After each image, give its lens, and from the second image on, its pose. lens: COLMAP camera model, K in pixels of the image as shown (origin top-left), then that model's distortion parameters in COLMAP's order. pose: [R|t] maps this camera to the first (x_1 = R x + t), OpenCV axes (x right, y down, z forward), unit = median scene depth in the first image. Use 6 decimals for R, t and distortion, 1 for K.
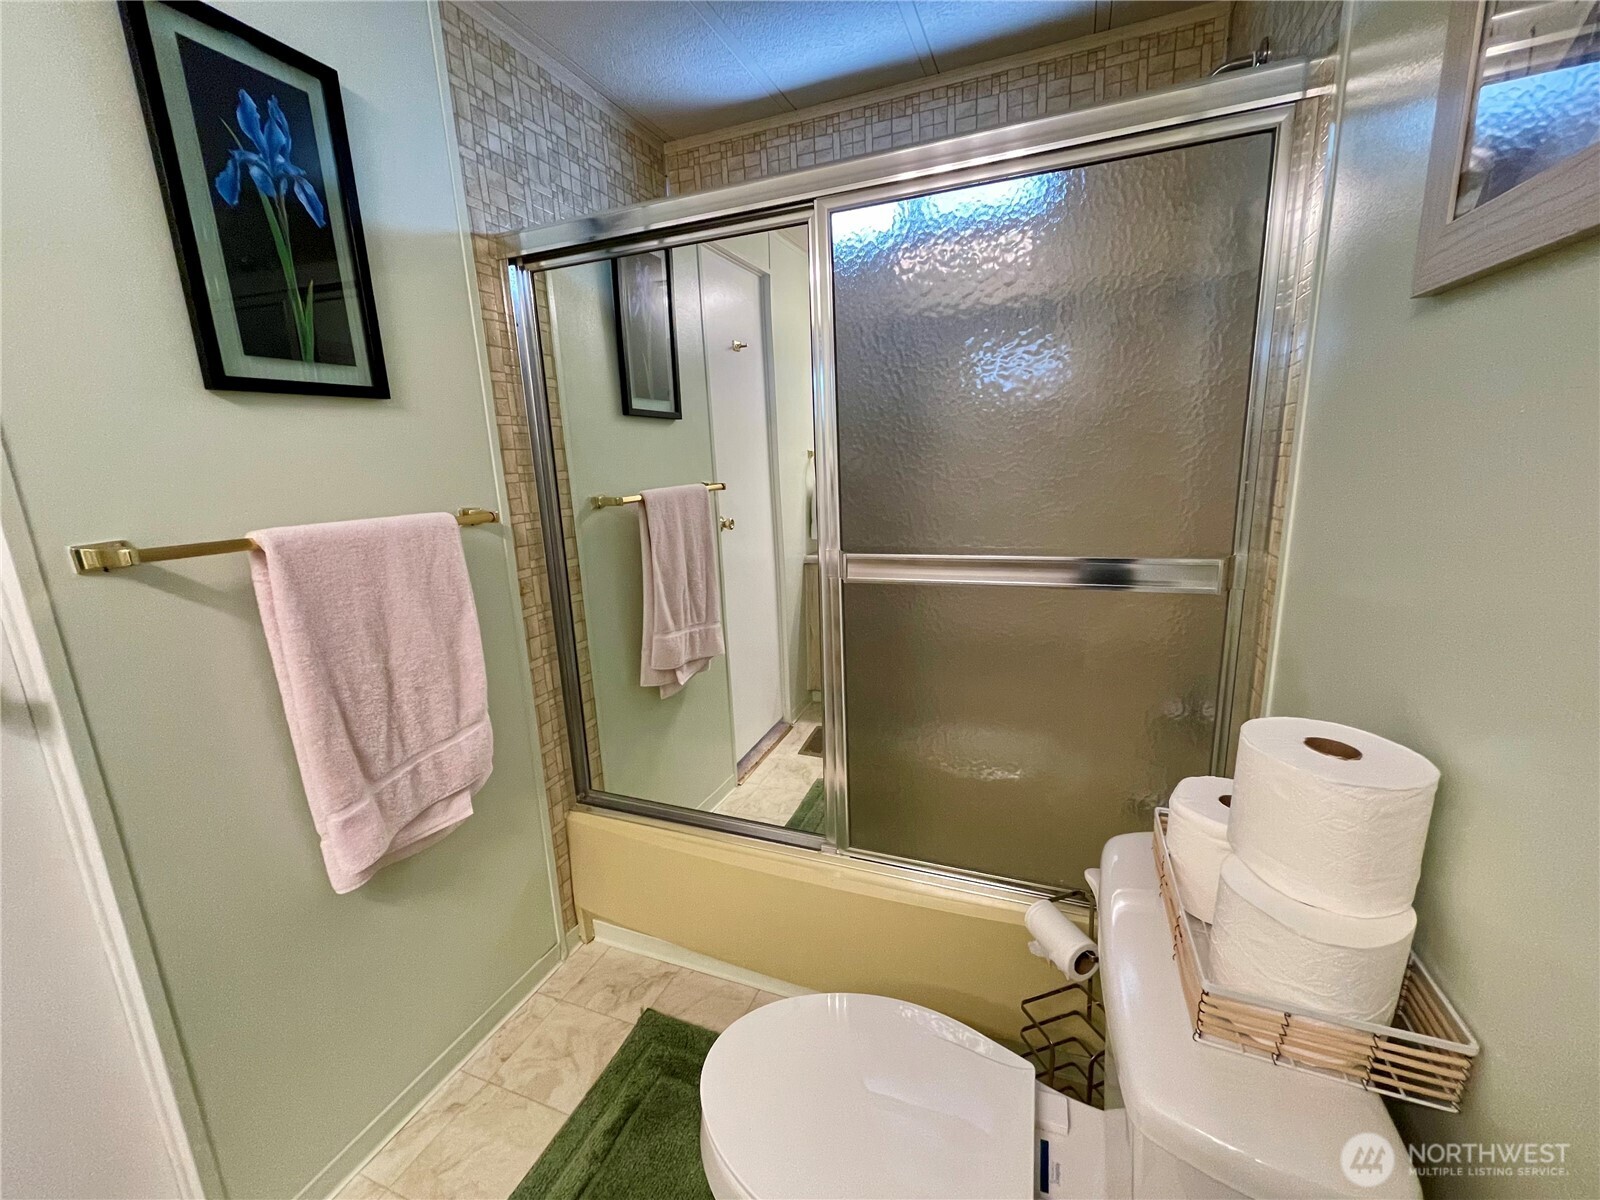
lens RADIAL K [[645.7, 0, 803.1], [0, 645.7, 598.2], [0, 0, 1]] dist [-0.002563, -0.000579]
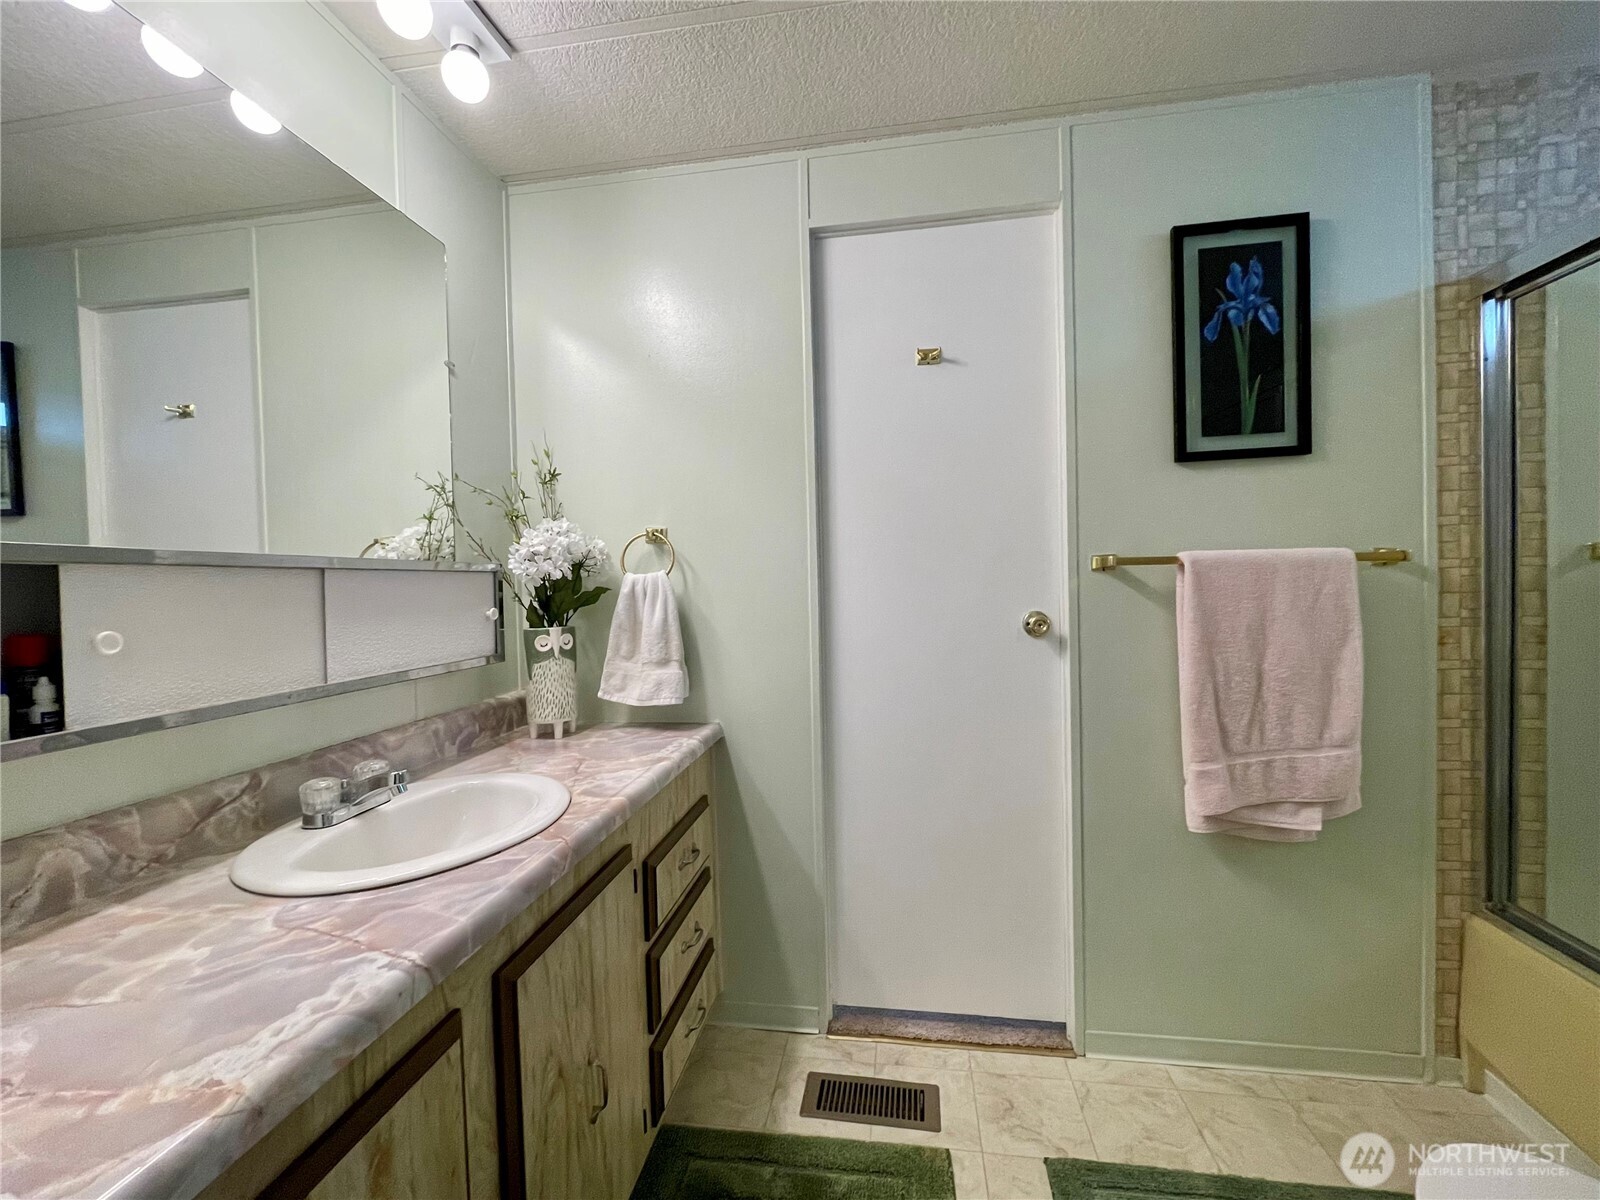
lens RADIAL K [[645.7, 0, 803.1], [0, 645.7, 598.2], [0, 0, 1]] dist [-0.002563, -0.000579]
pose [[0.223822, 0.047224, -0.973485, 0.302085], [-0.192001, 0.981389, 0.003463, 0.121326], [0.955531, 0.186135, 0.228723, -0.114918]]
